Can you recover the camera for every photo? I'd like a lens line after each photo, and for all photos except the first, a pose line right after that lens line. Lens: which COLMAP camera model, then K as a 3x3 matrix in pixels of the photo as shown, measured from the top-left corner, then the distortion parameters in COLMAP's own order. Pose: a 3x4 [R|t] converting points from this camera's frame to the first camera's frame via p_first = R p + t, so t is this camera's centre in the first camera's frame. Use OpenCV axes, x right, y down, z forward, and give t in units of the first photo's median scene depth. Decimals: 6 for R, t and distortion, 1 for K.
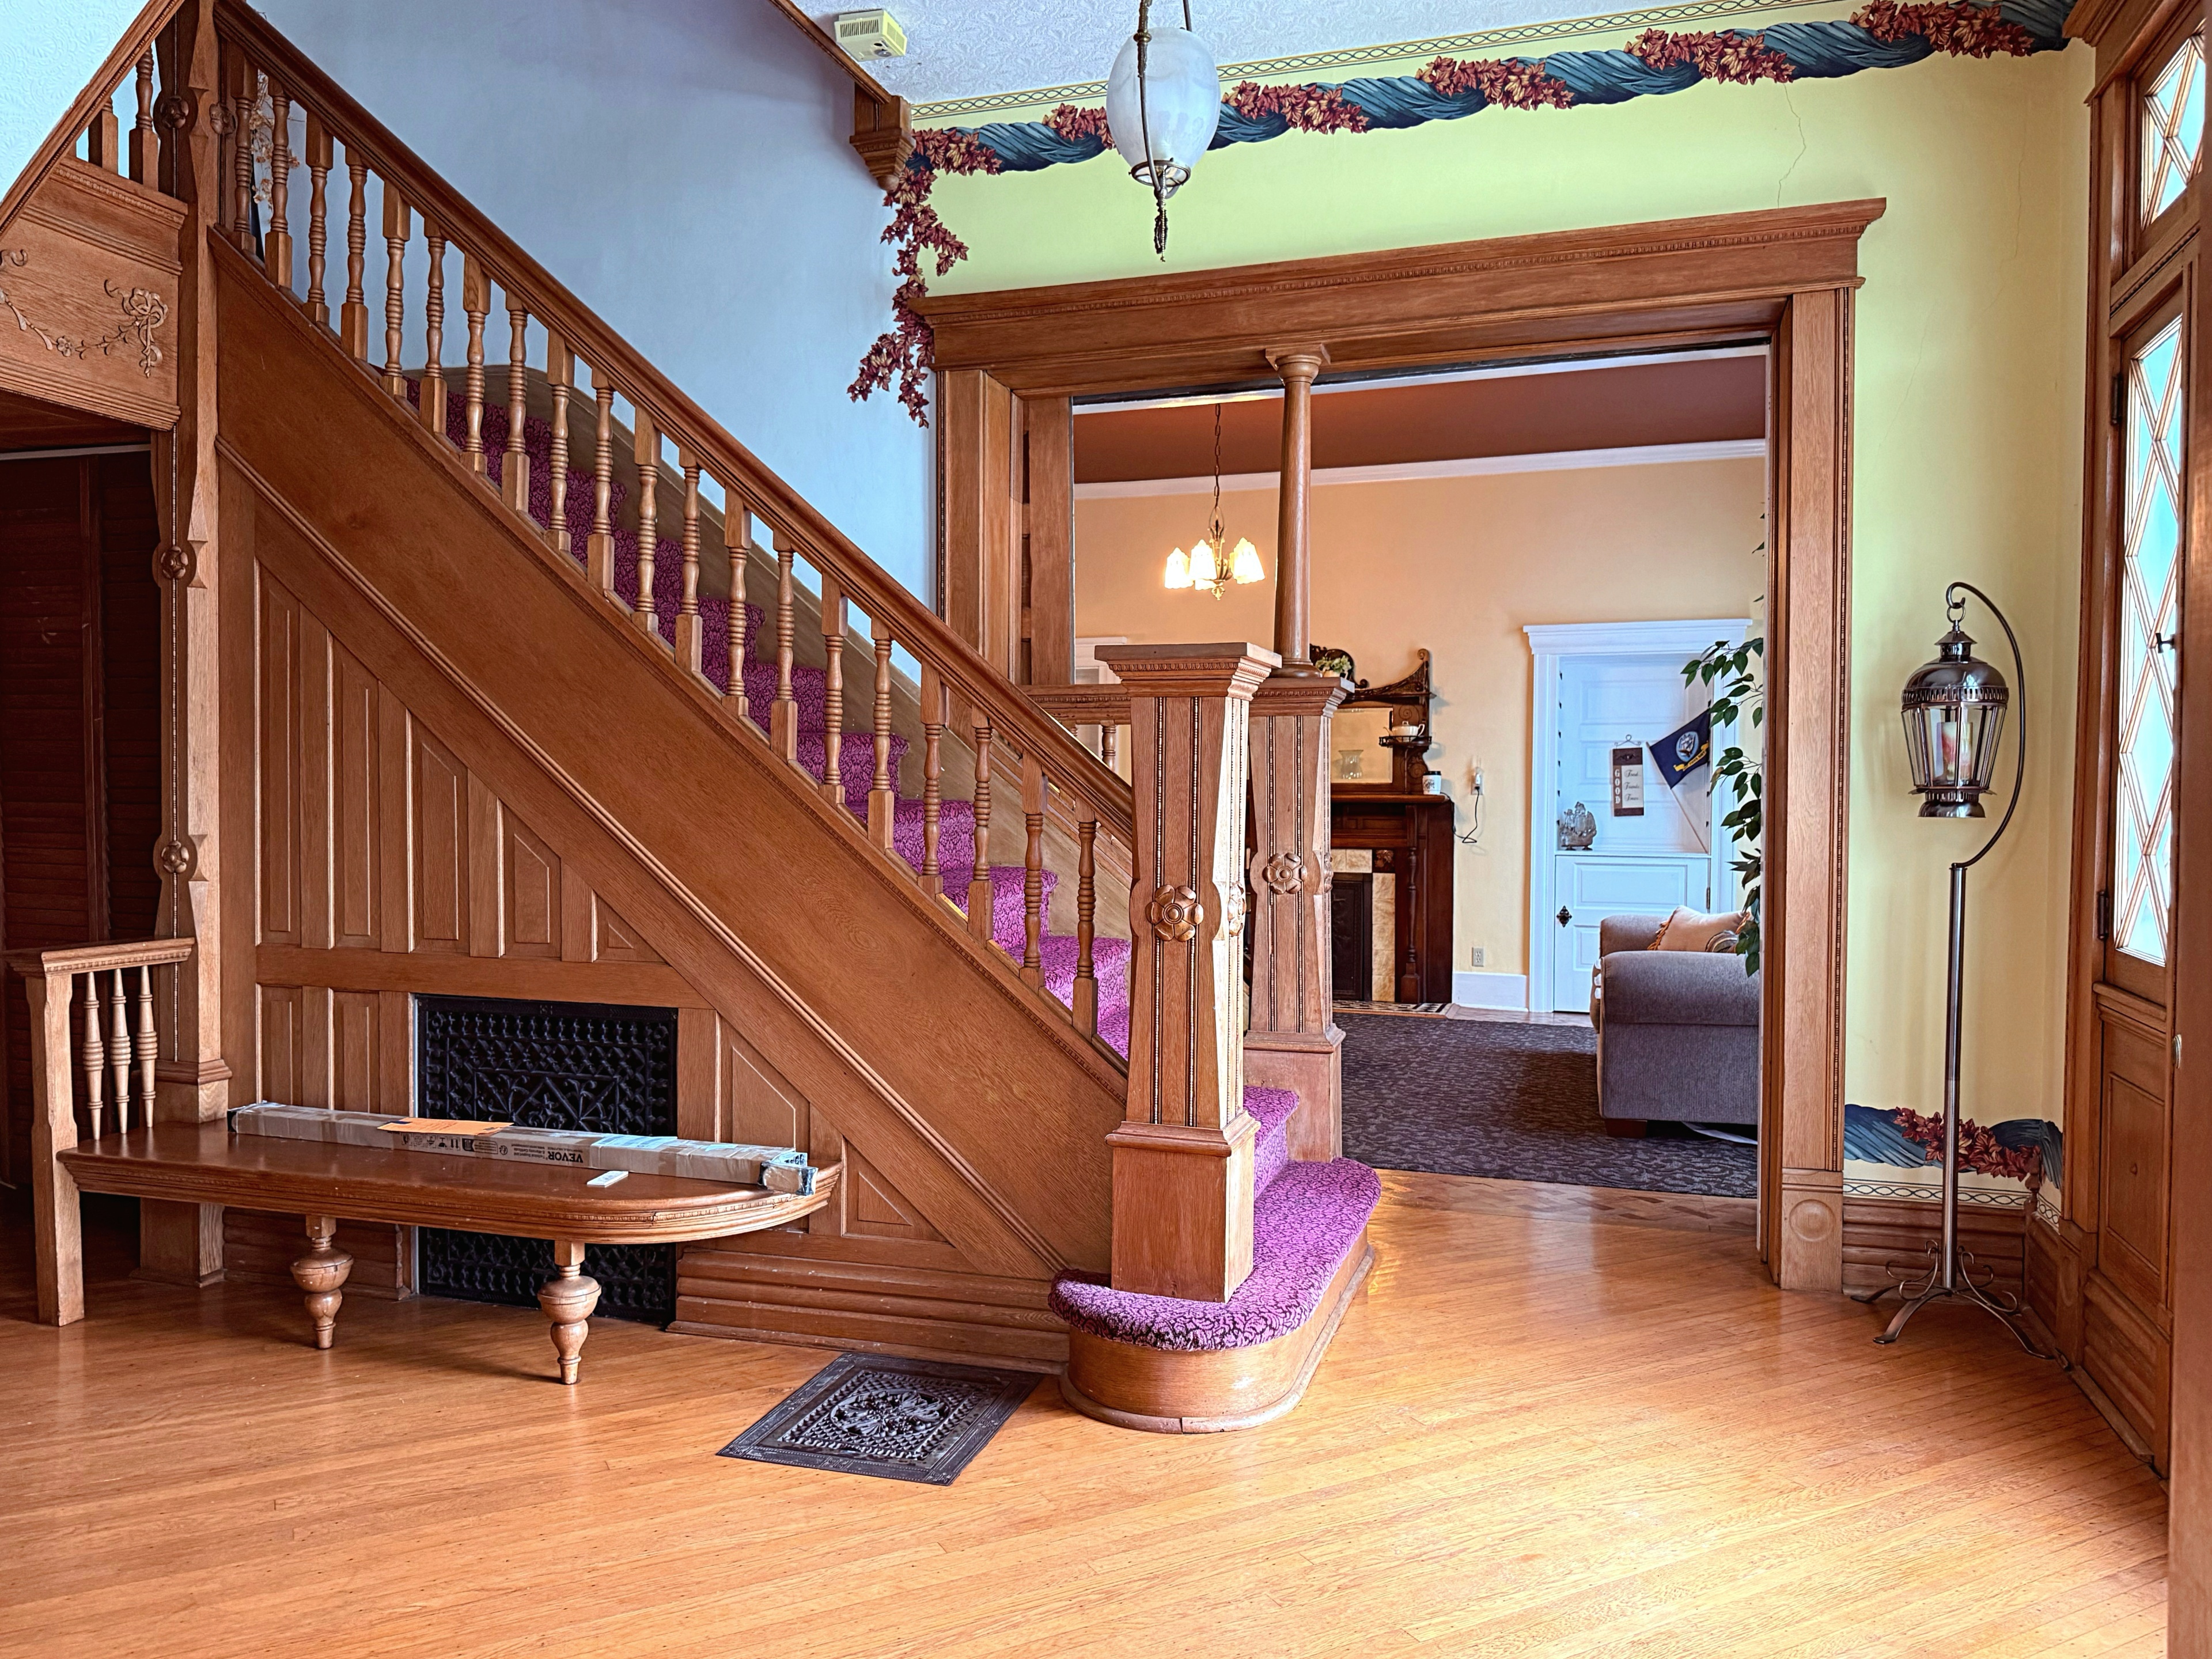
lens RADIAL K [[1613.4, 0, 1088.5], [0, 1613.4, 809.8], [0, 0, 1]] dist [0.157809, -0.184812]
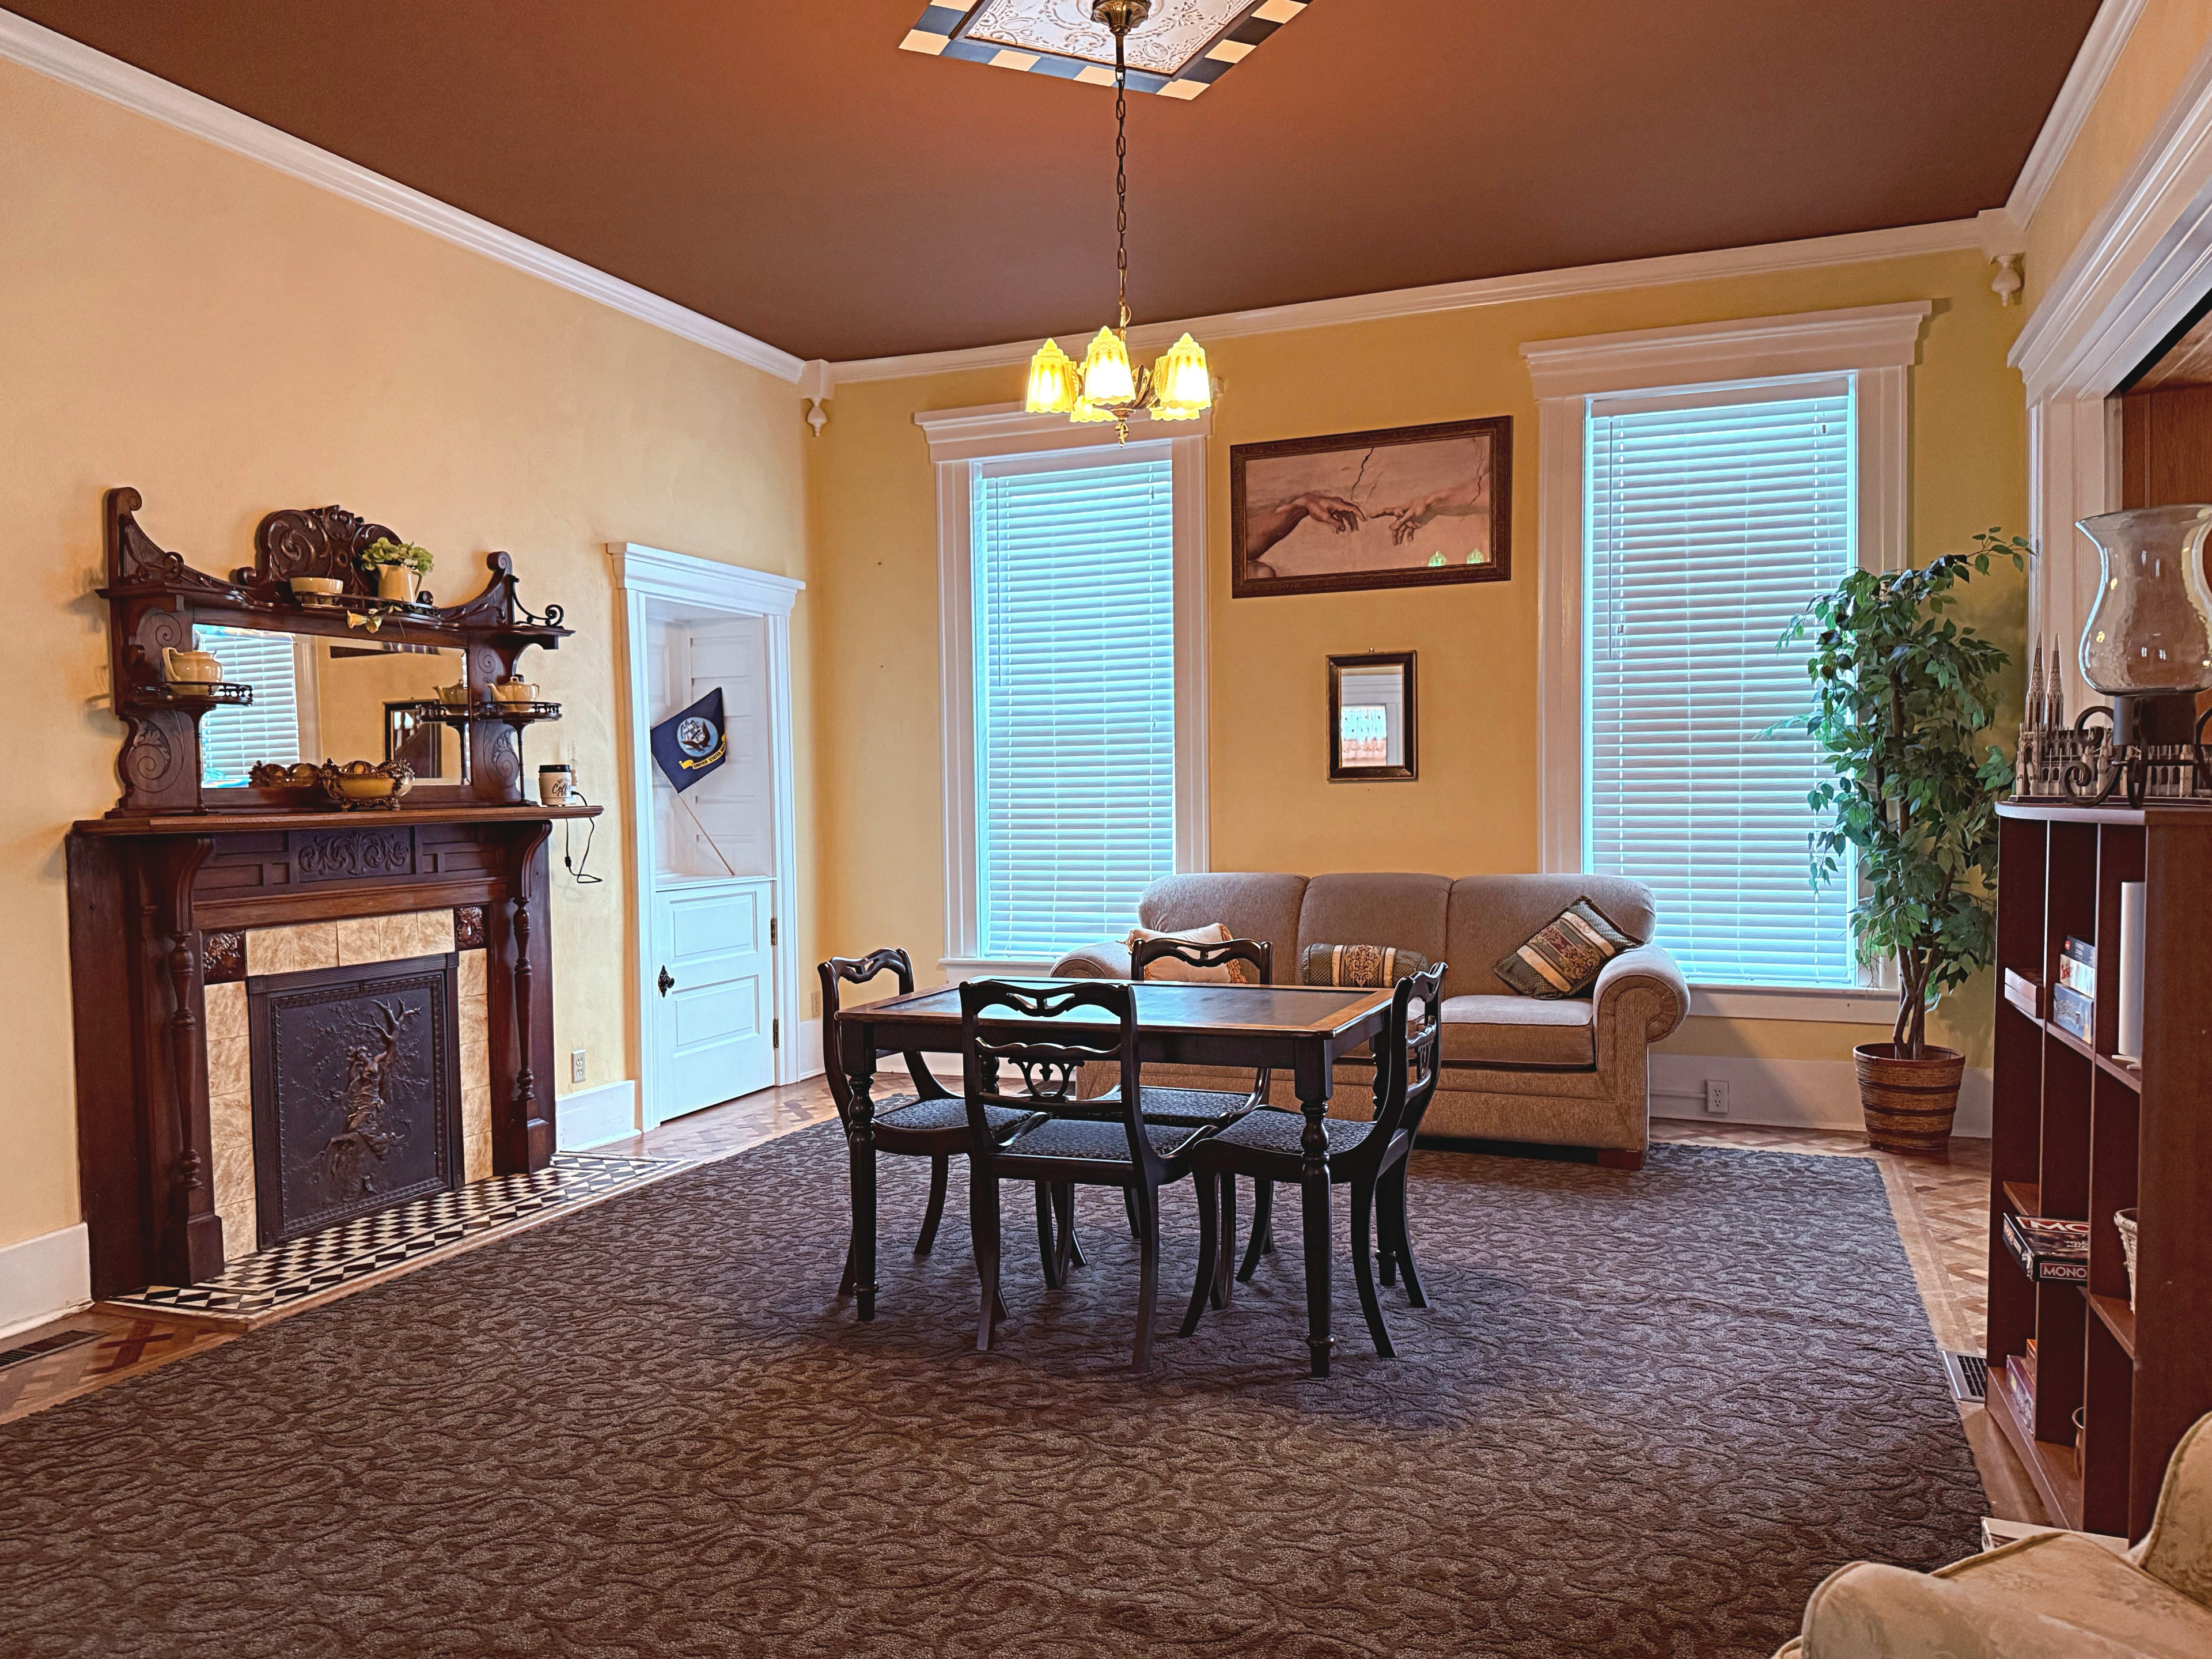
lens RADIAL K [[1613.4, 0, 1088.5], [0, 1613.4, 809.8], [0, 0, 1]] dist [0.157809, -0.184812]
pose [[0.054750, -0.016103, 0.998370, -0.369869], [0.033049, 0.999351, 0.014307, -0.009714], [-0.997953, 0.032212, 0.055247, 0.769680]]
